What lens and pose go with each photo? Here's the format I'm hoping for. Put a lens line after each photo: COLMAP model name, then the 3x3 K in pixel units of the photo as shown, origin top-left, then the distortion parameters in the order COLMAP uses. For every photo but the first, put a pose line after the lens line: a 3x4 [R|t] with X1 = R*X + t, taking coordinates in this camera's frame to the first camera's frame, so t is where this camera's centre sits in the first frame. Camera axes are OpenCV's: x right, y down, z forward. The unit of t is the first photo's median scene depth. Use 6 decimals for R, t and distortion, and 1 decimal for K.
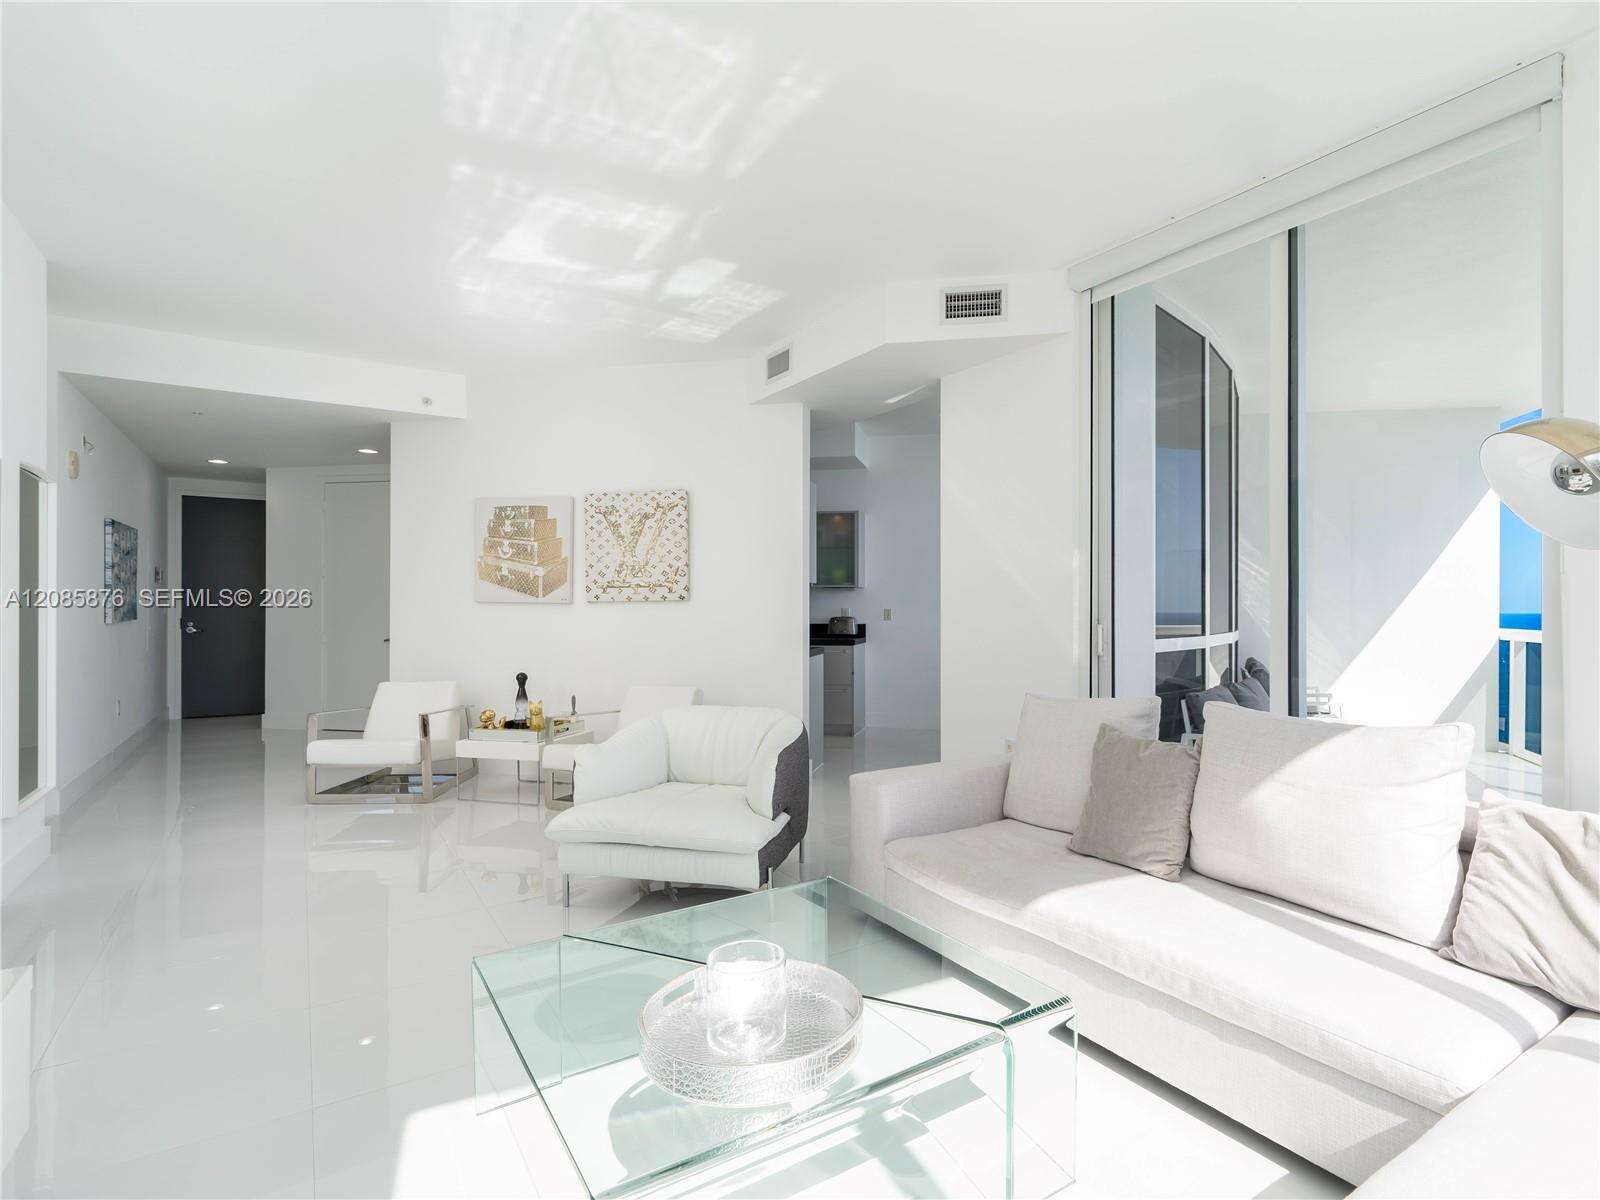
lens RADIAL K [[807.3, 0, 798.8], [0, 807.3, 605.1], [0, 0, 1]] dist [-0.008137, 0.002079]
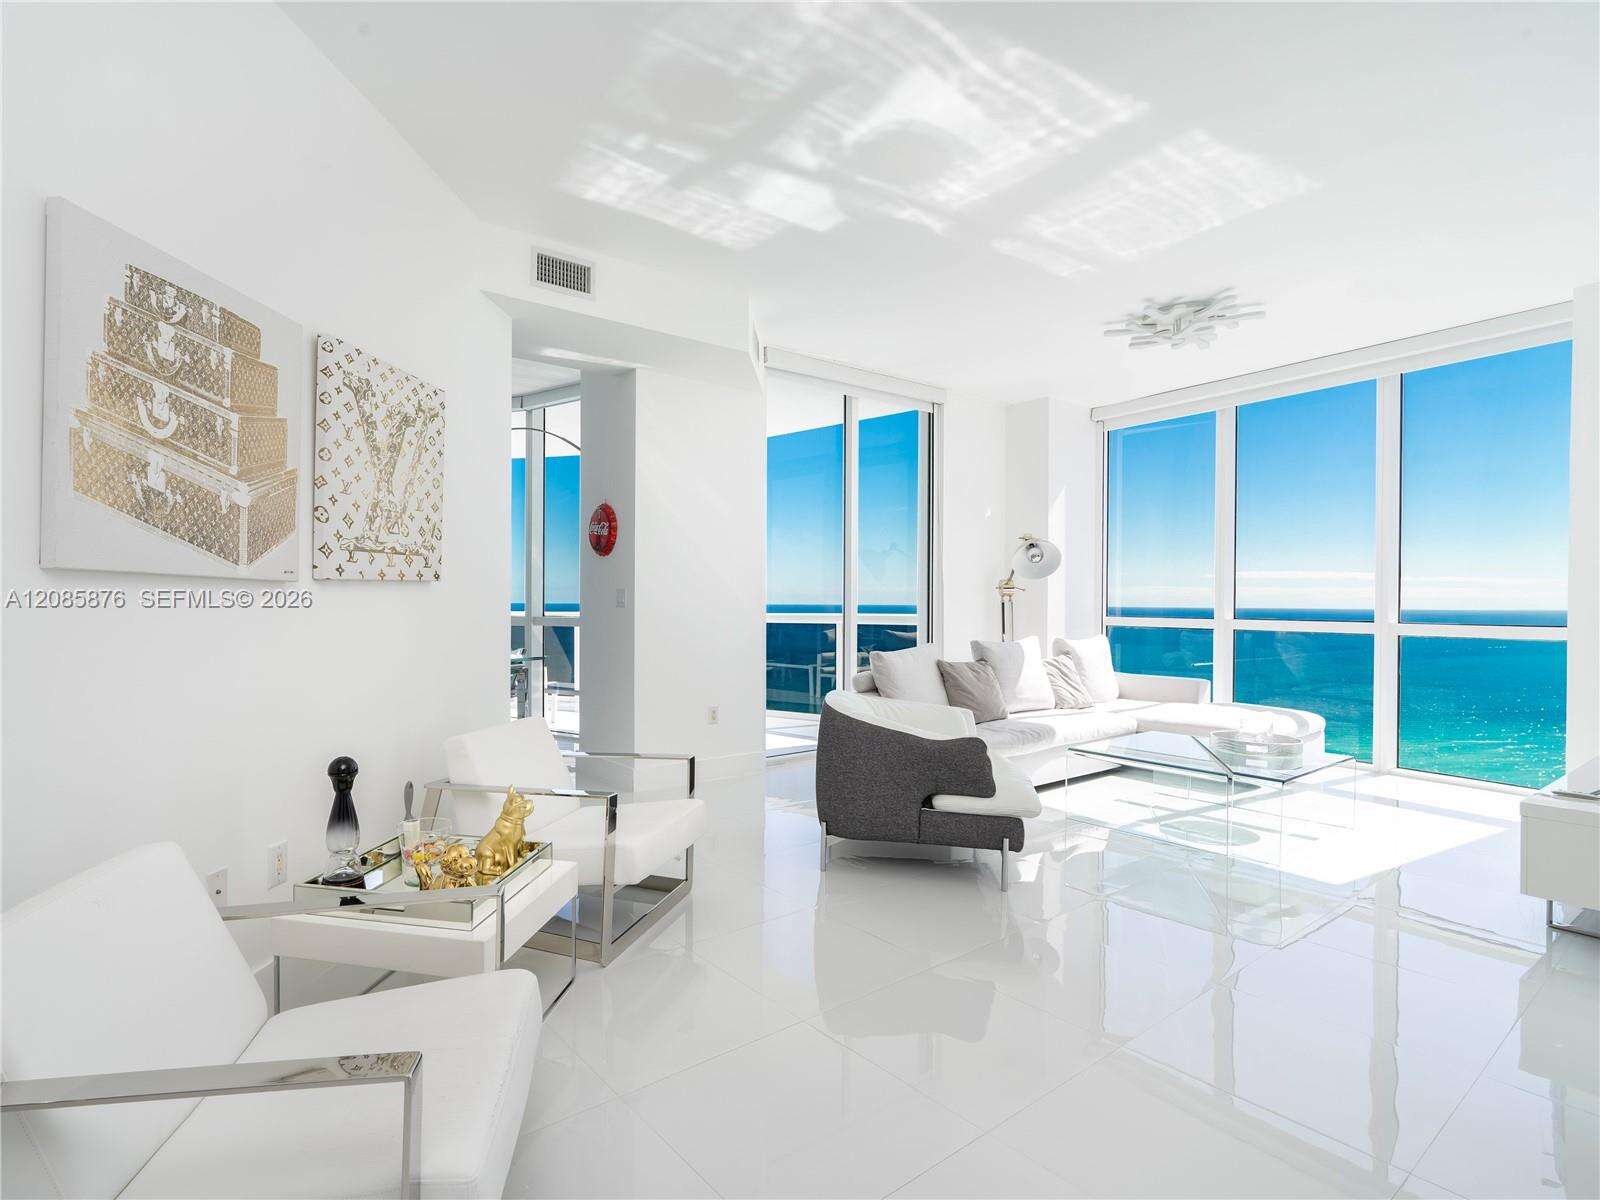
lens RADIAL K [[798.9, 0, 708.0], [0, 798.9, 604.7], [0, 0, 1]] dist [-0.003230, -0.001112]
pose [[-0.034505, -0.004106, 0.999396, -0.703708], [0.018300, 0.999821, 0.004739, 0.011569], [-0.999237, 0.018452, -0.034424, 0.805078]]
